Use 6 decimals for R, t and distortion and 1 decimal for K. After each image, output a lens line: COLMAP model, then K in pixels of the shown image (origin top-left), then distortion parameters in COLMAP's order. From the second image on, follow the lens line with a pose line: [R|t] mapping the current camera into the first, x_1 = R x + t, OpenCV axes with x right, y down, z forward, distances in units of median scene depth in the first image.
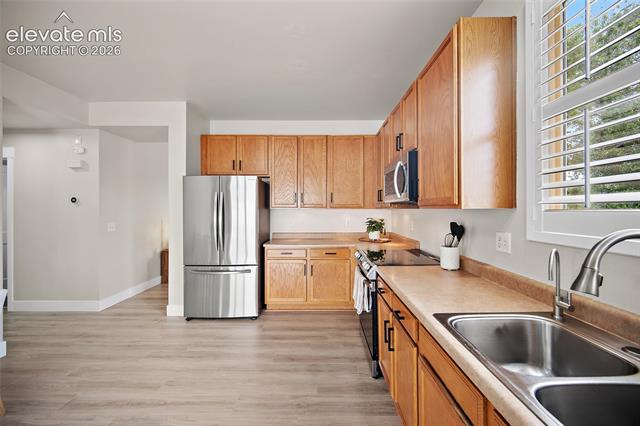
lens RADIAL K [[252.1, 0, 321.7], [0, 252.1, 209.7], [0, 0, 1]] dist [-0.000978, -0.000154]
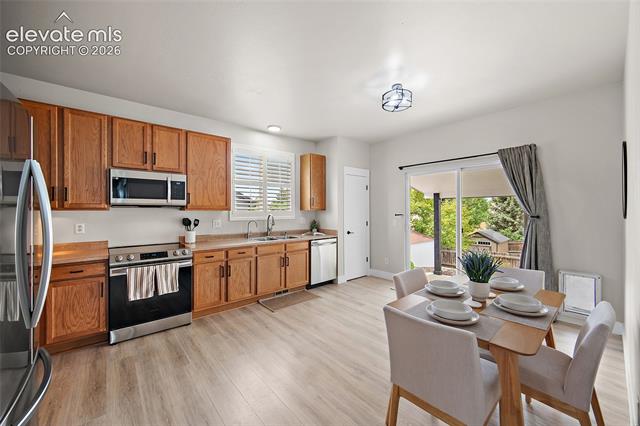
lens RADIAL K [[252.1, 0, 321.7], [0, 252.1, 209.7], [0, 0, 1]] dist [-0.000978, -0.000154]
pose [[-0.654439, 0.007828, 0.756074, -0.868663], [0.006726, 0.999967, -0.004532, 0.001607], [-0.756085, 0.002119, -0.654470, 0.841968]]
